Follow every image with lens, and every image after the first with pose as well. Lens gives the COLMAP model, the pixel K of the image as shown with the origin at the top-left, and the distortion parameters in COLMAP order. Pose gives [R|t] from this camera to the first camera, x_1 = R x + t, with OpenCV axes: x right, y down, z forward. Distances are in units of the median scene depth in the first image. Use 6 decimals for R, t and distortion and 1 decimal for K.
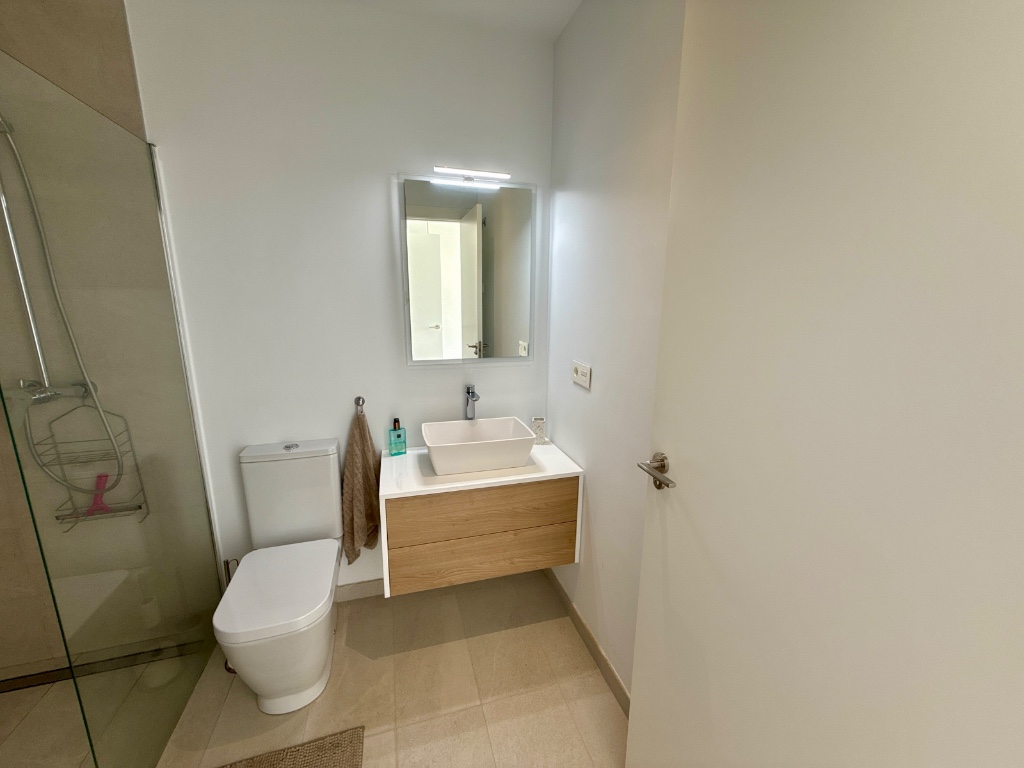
lens RADIAL K [[408.4, 0, 513.1], [0, 408.4, 384.1], [0, 0, 1]] dist [-0.005619, 0.001725]
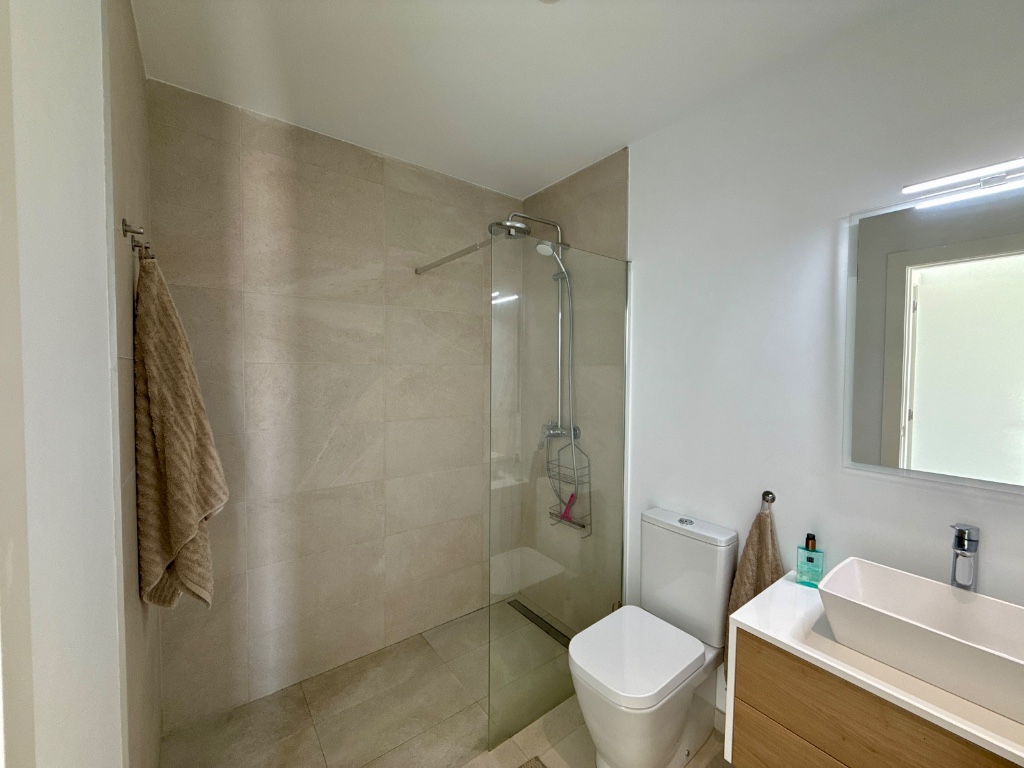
lens RADIAL K [[408.4, 0, 513.3], [0, 408.4, 383.4], [0, 0, 1]] dist [-0.005619, 0.001725]
pose [[0.353207, 0.028075, -0.935124, 0.226782], [-0.200917, 0.978504, -0.046511, -0.044583], [0.913716, 0.204310, 0.351255, 0.221690]]
